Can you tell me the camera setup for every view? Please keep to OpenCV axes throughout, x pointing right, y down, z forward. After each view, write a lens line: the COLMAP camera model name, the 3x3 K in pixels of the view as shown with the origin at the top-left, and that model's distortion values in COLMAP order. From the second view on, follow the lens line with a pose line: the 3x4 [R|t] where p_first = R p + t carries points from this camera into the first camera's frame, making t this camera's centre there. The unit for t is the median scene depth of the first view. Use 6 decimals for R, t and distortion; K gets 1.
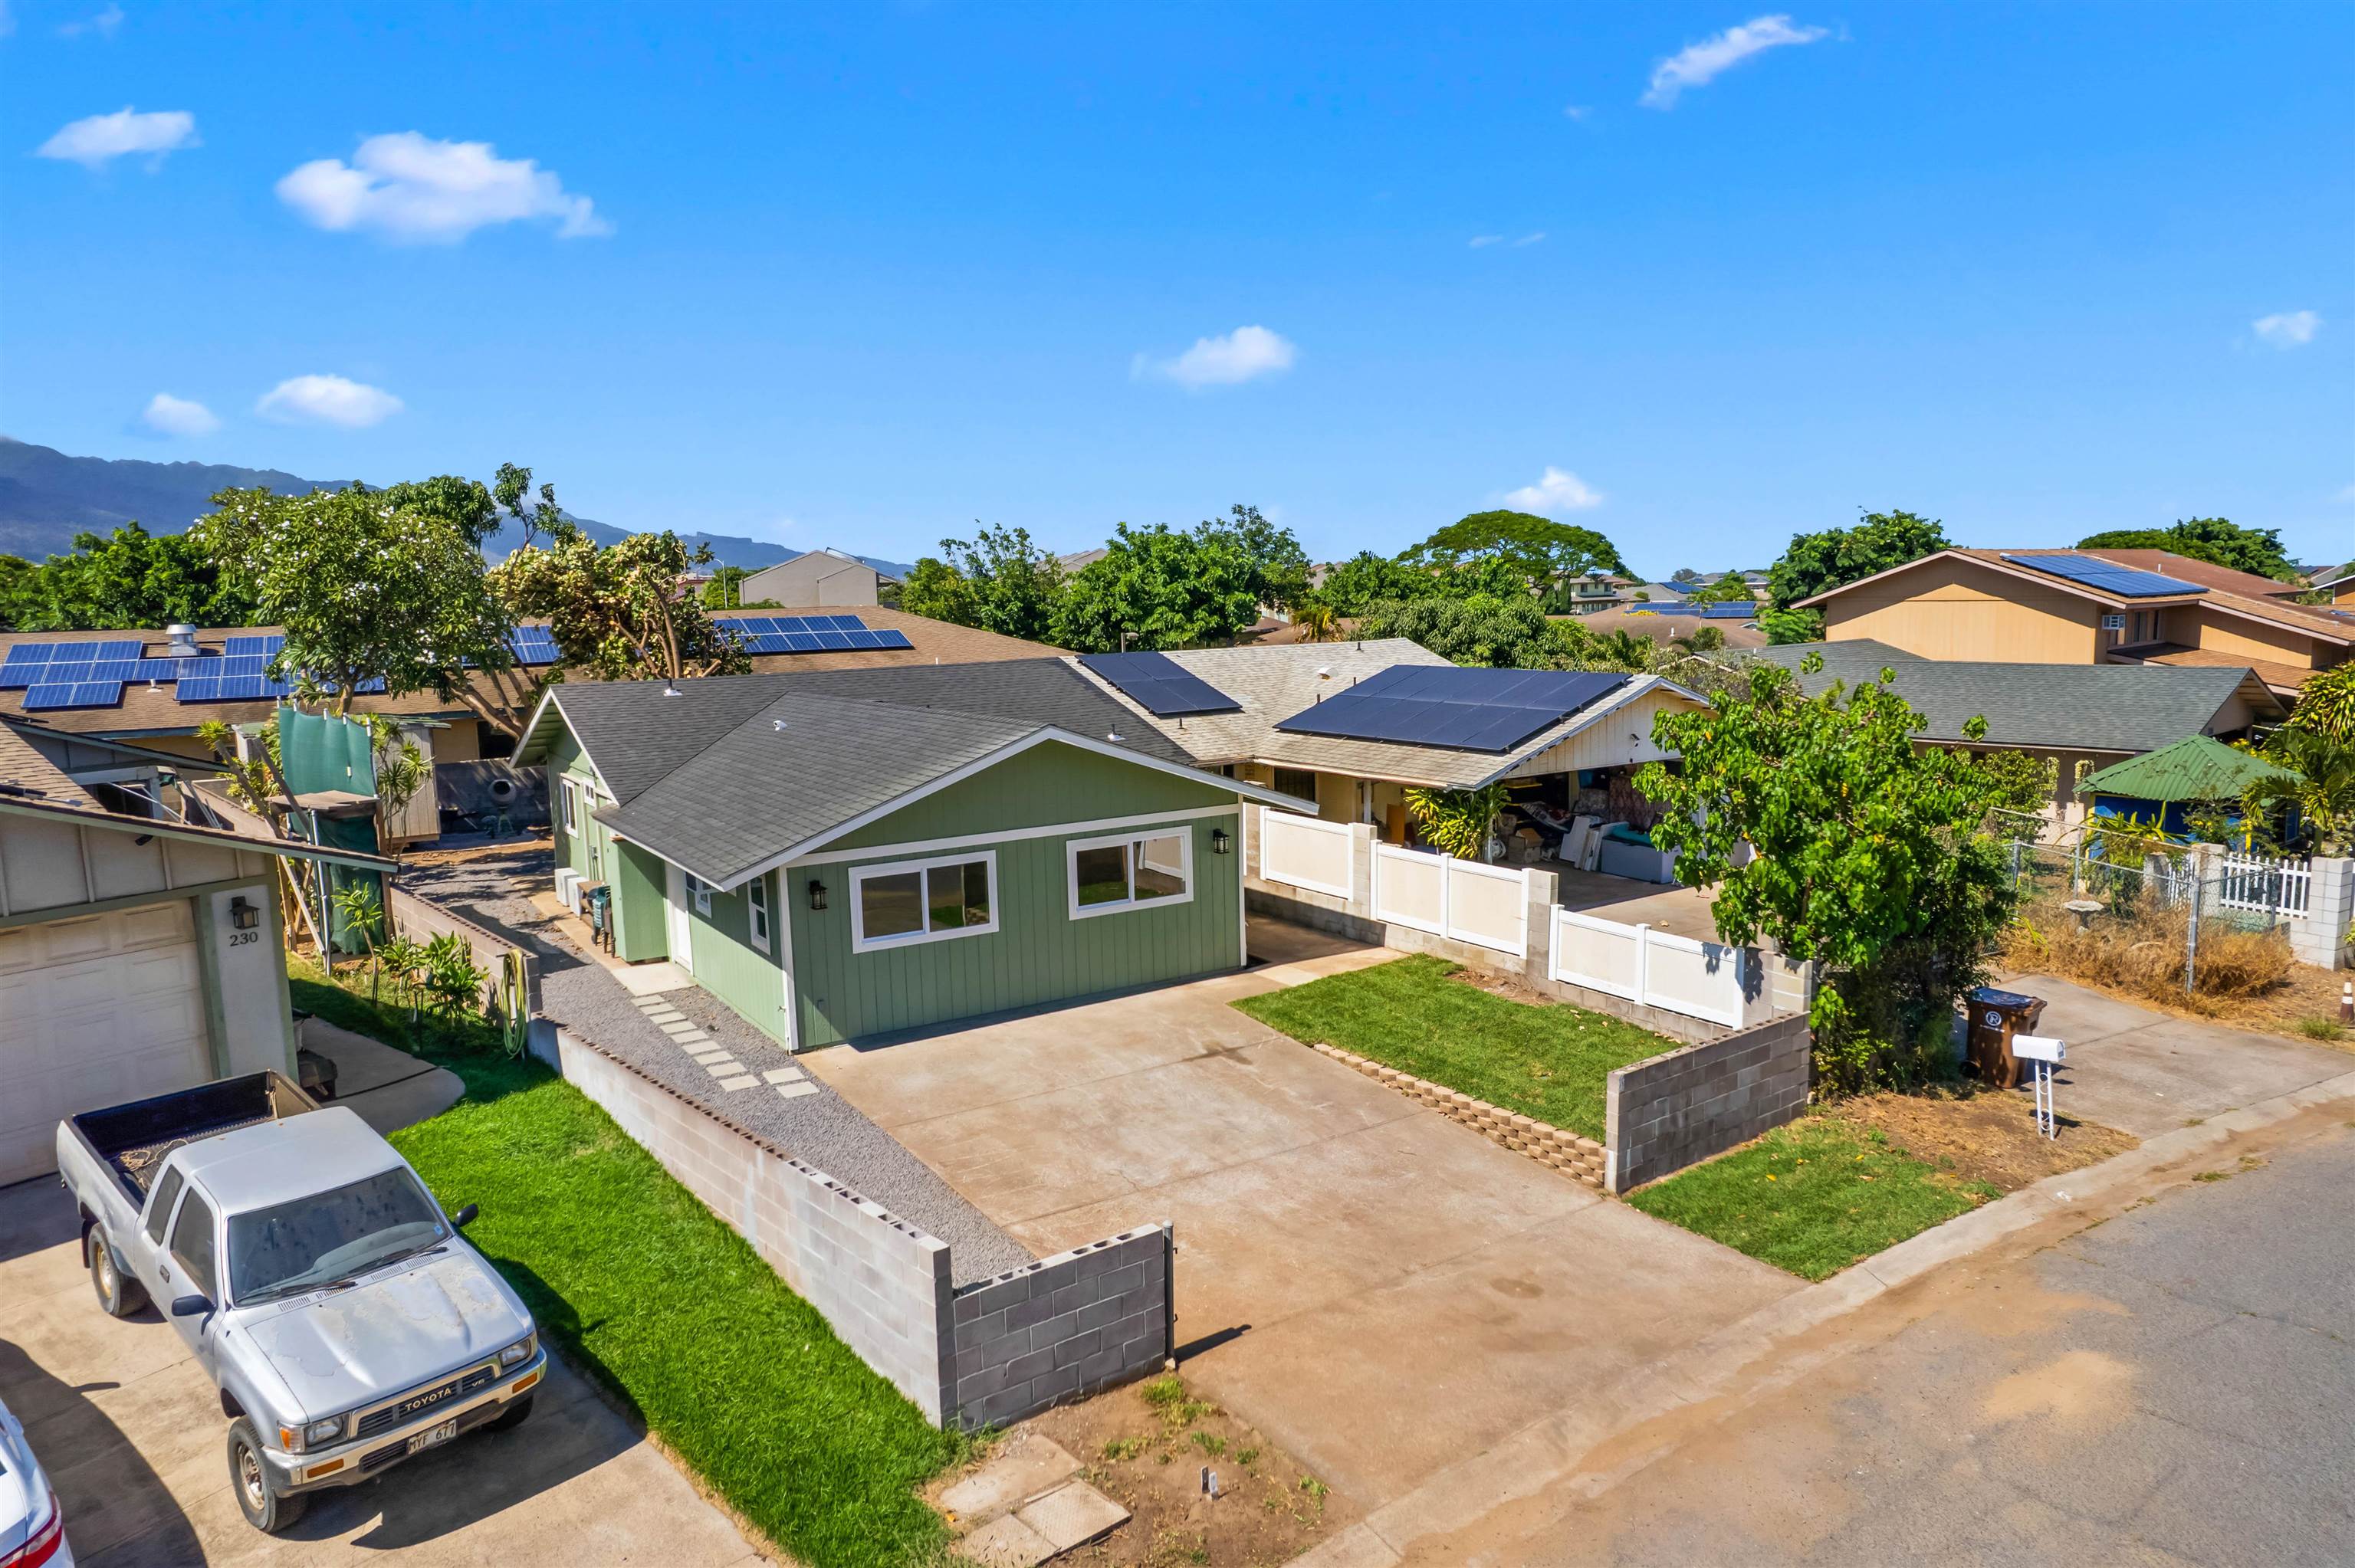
lens RADIAL K [[1507.5, 0, 1172.1], [0, 1507.5, 790.8], [0, 0, 1]] dist [-0.057815, 0.041452]
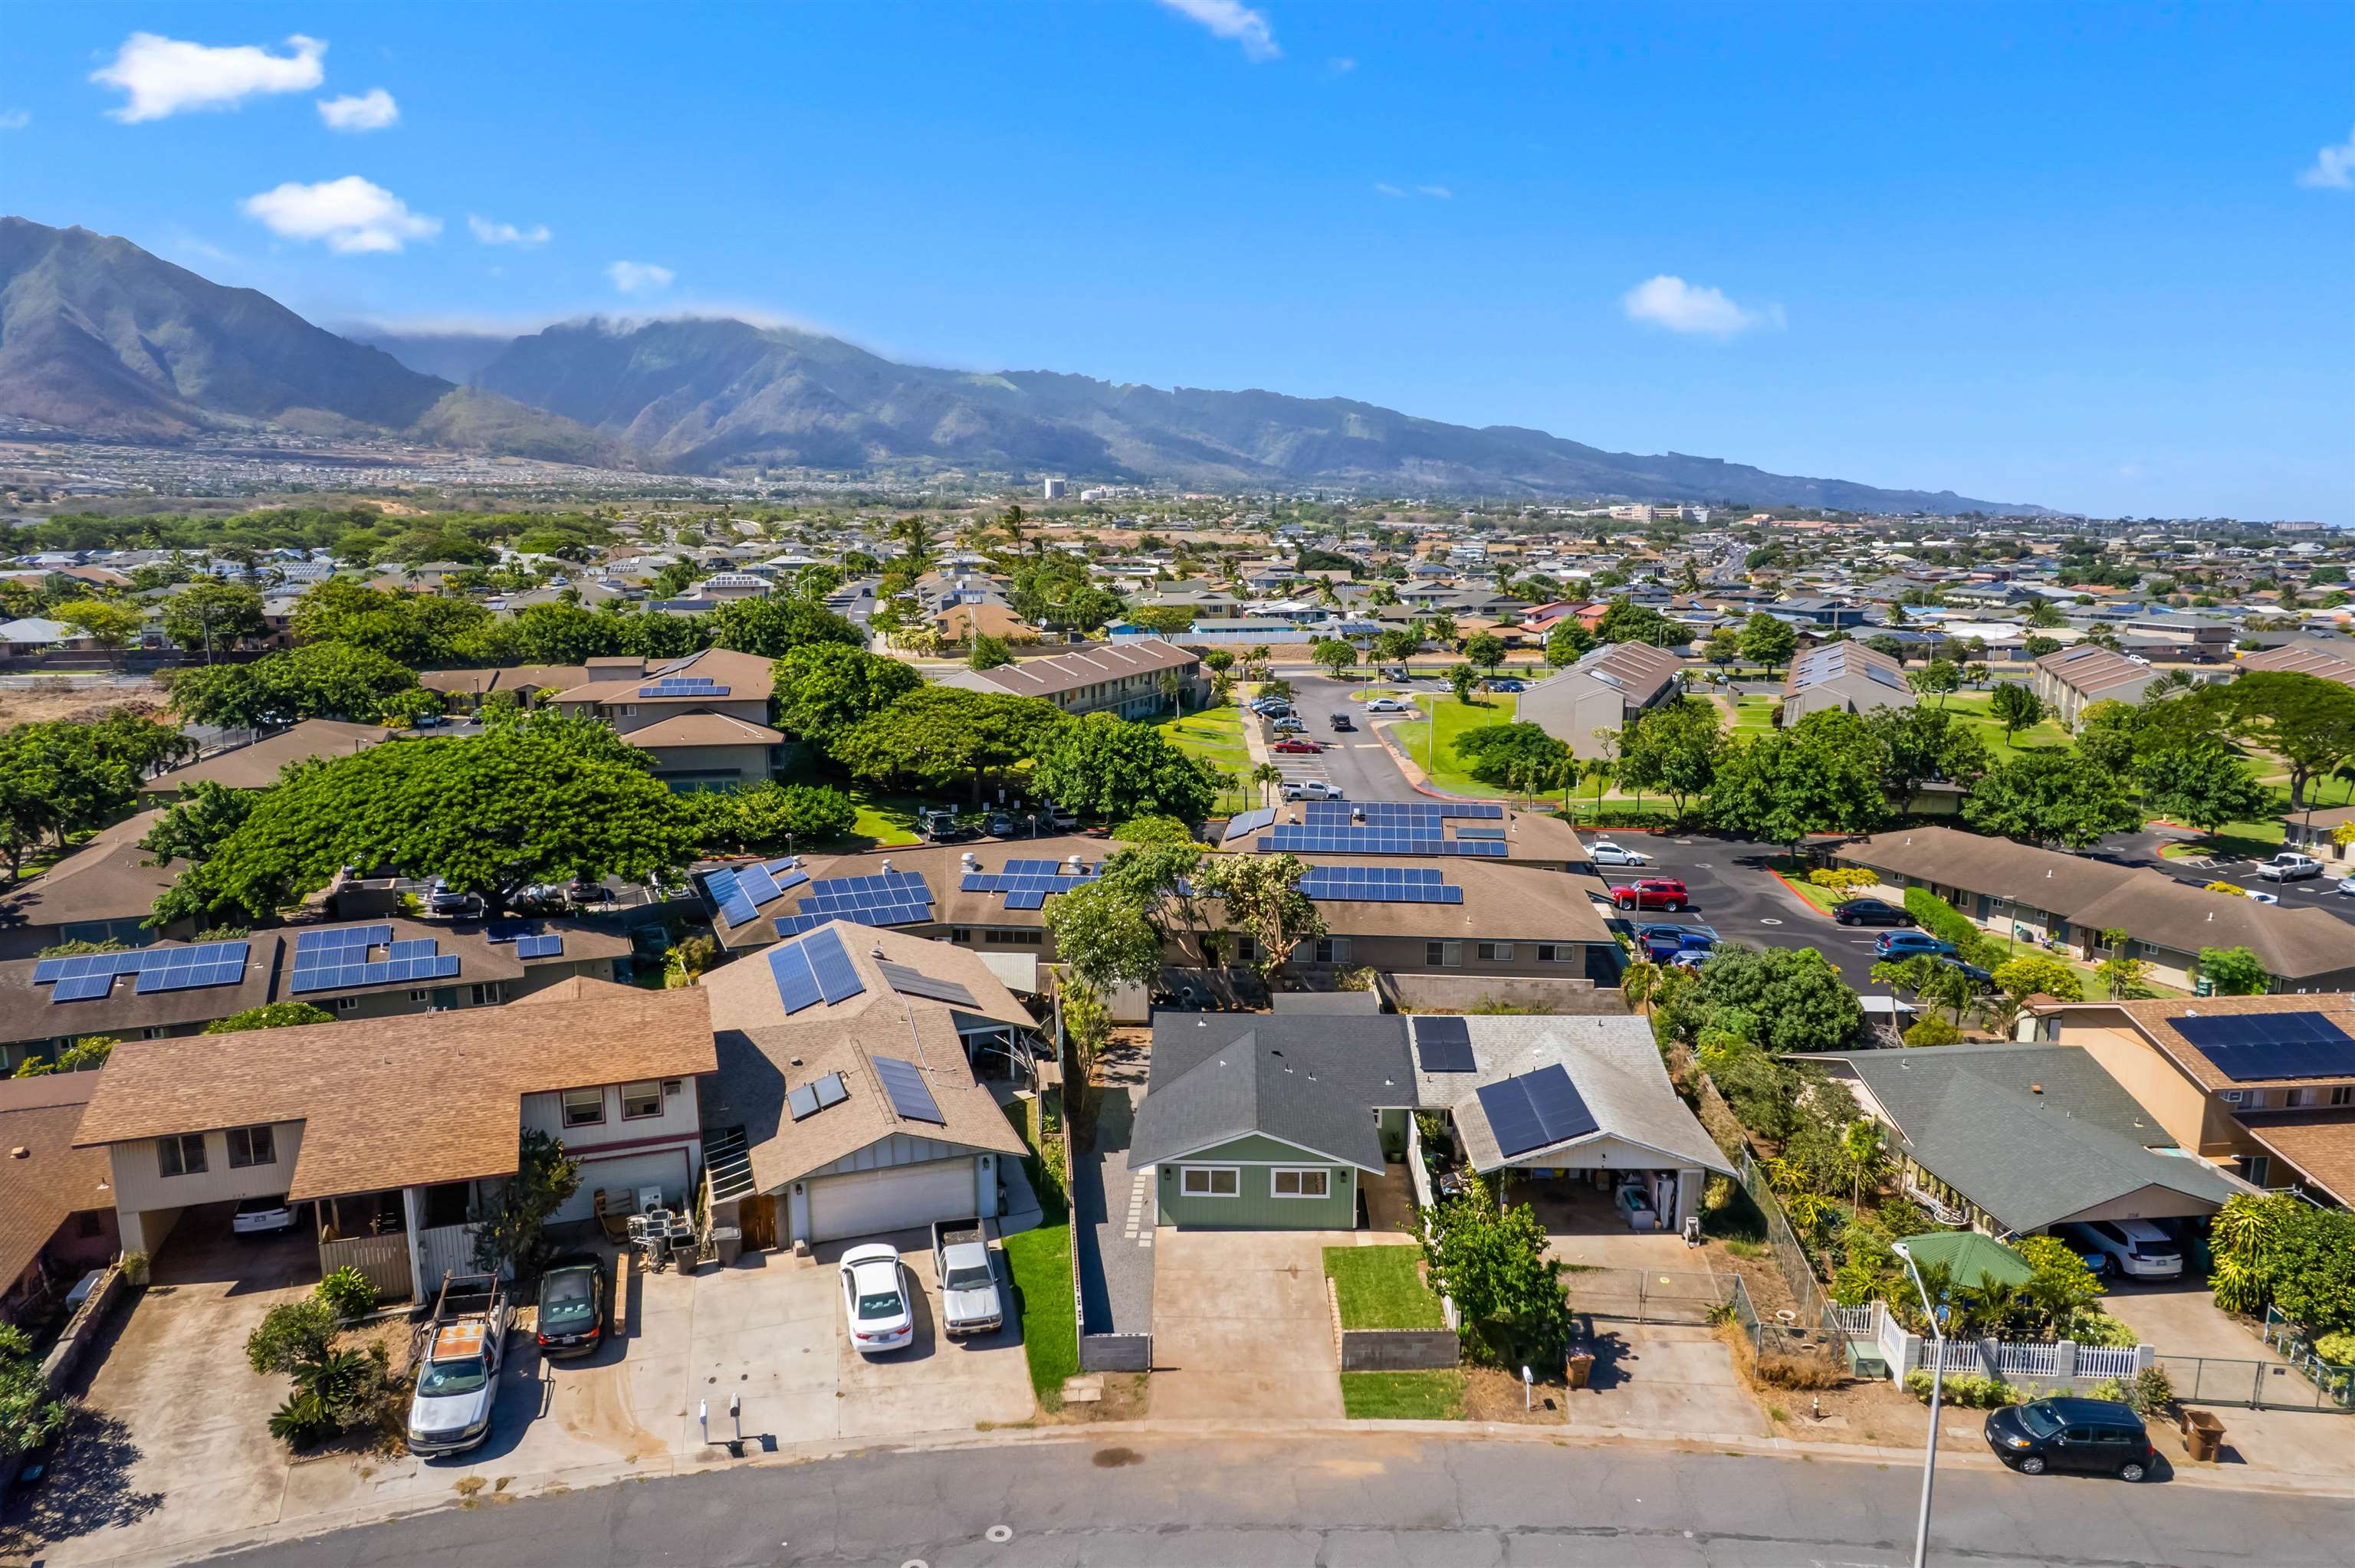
lens RADIAL K [[1507.5, 0, 1177.7], [0, 1507.5, 793.5], [0, 0, 1]] dist [-0.057815, 0.041452]
pose [[0.816239, 0.121908, -0.564706, 1.386857], [-0.090724, 0.992403, 0.083105, -0.947619], [0.570546, -0.016601, 0.821098, -1.384626]]
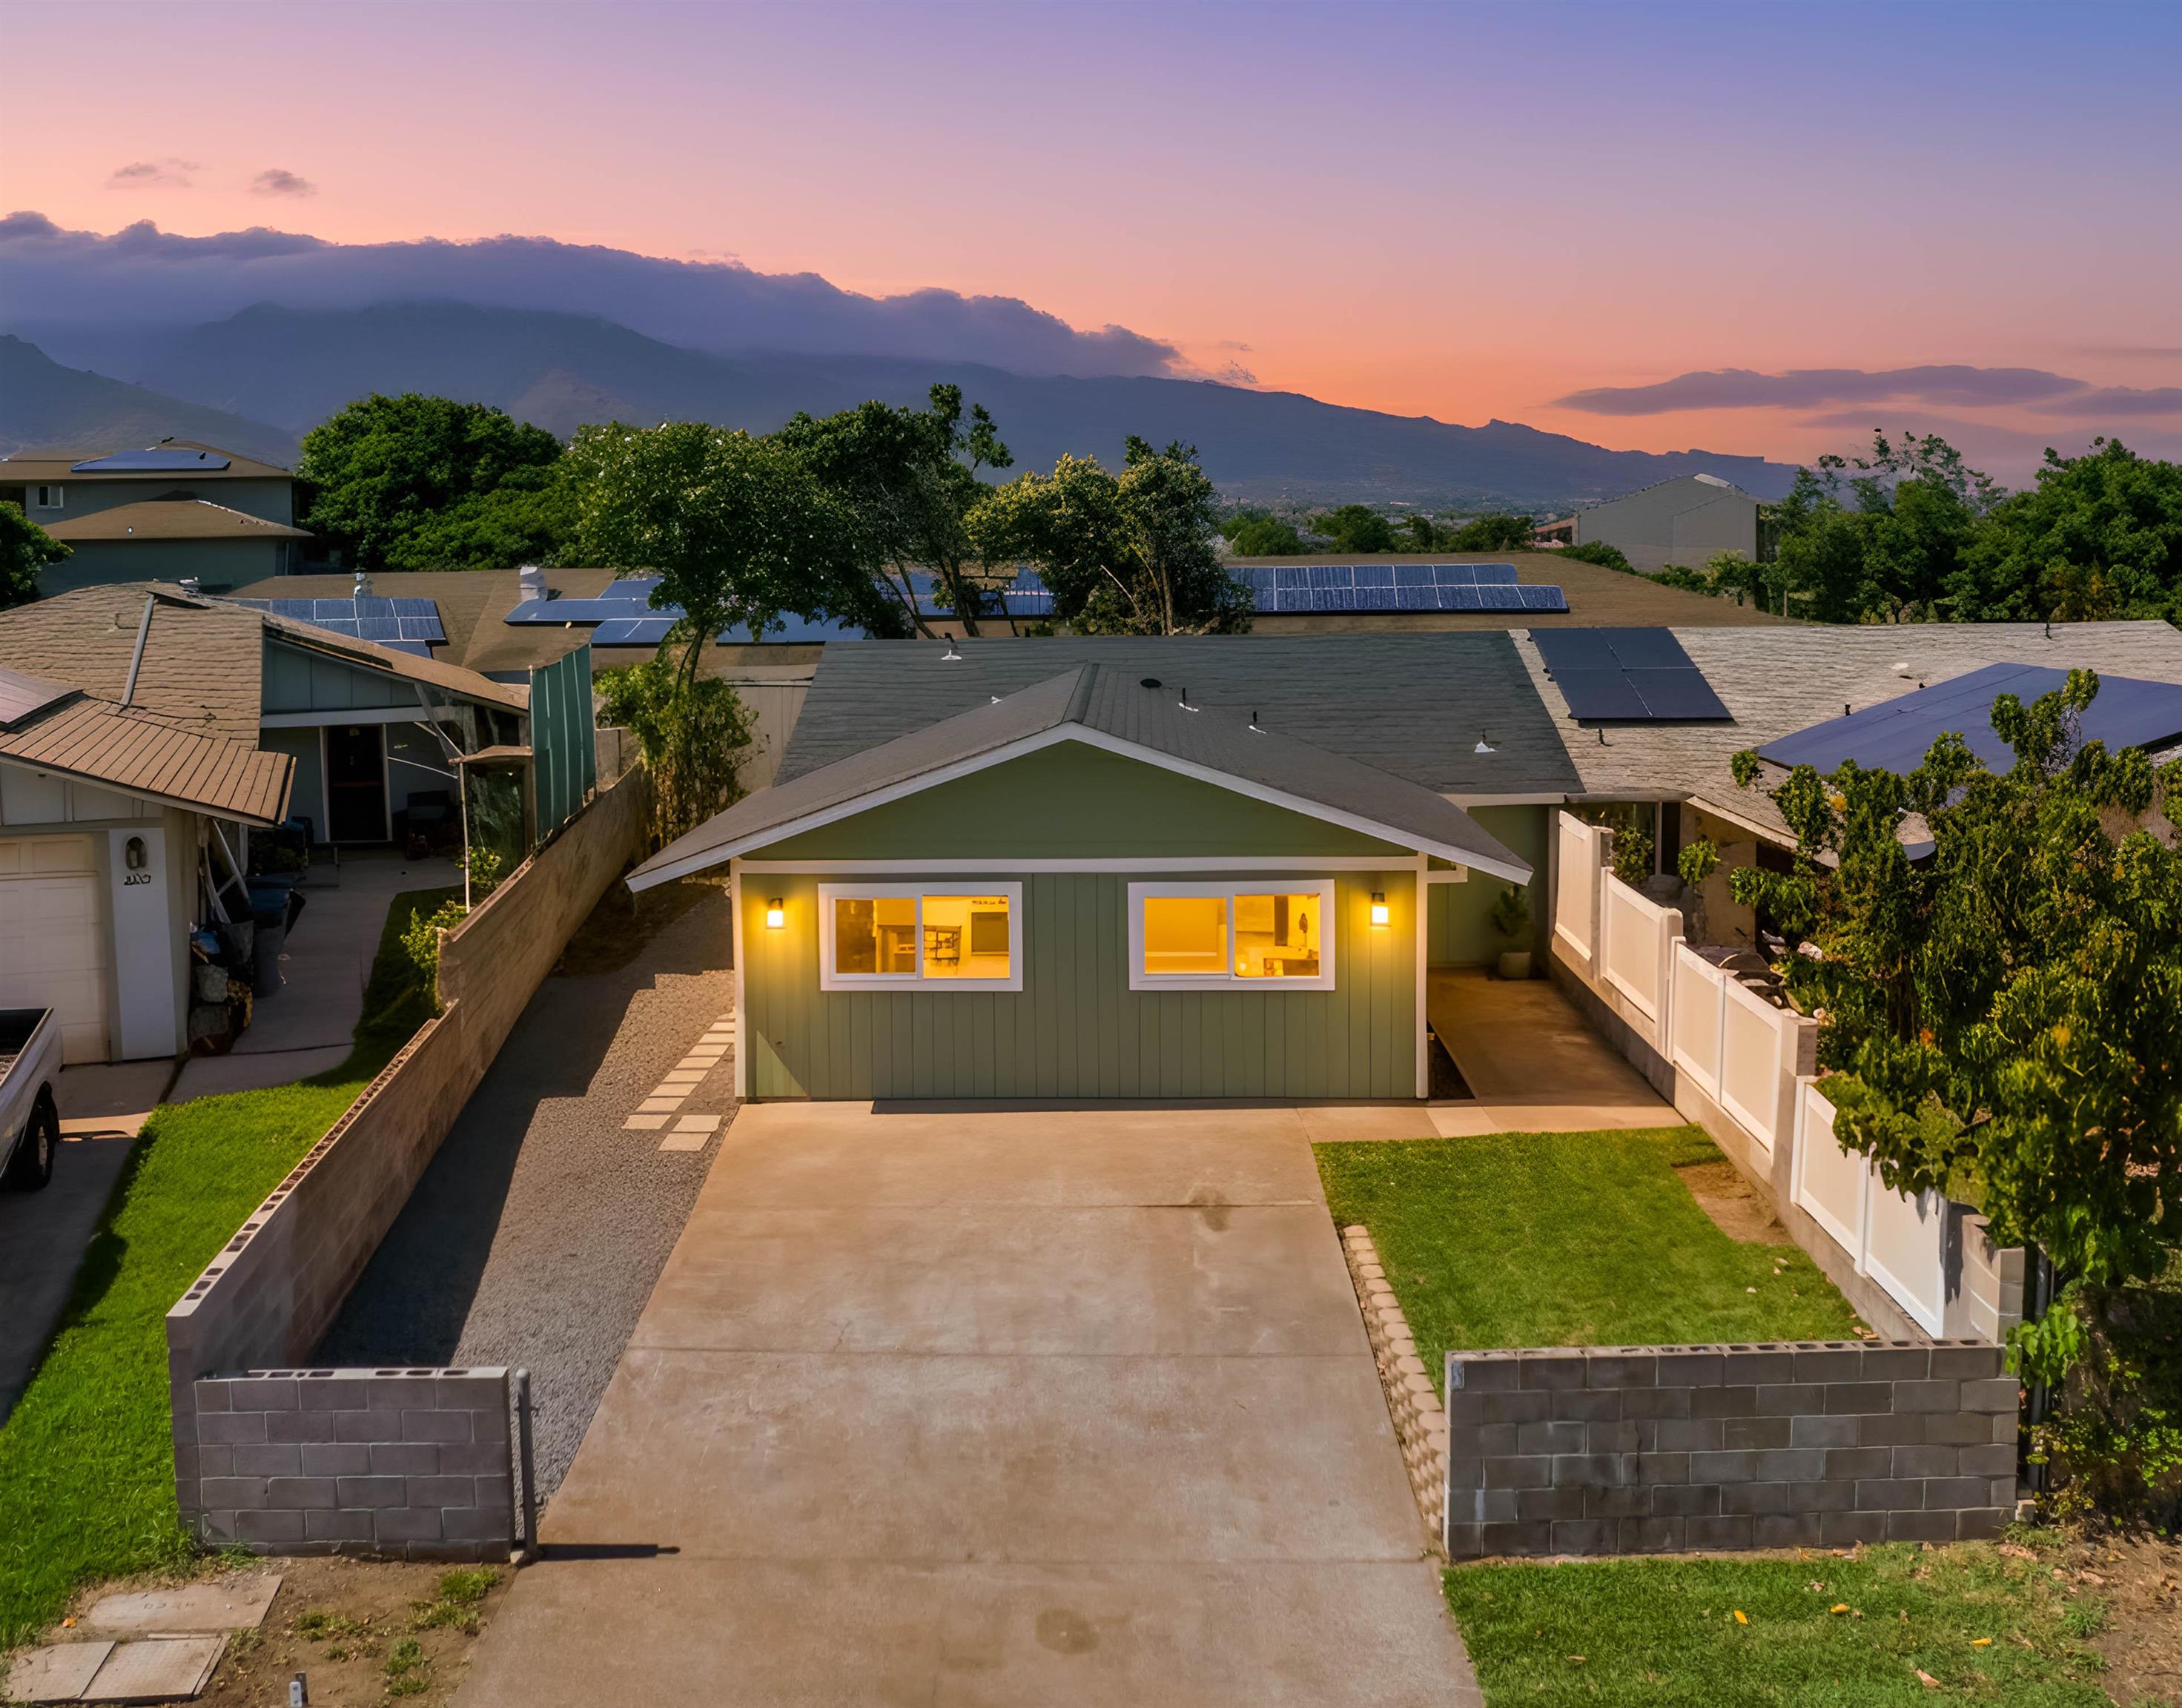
lens RADIAL K [[1980.3, 0, 1018.5], [0, 1980.3, 741.9], [0, 0, 1]] dist [-0.059059, 0.030320]
pose [[0.806325, 0.066217, -0.587754, 0.538647], [-0.081846, 0.996645, 0.000002, -0.035642], [0.585782, 0.048103, 0.809040, 0.230888]]
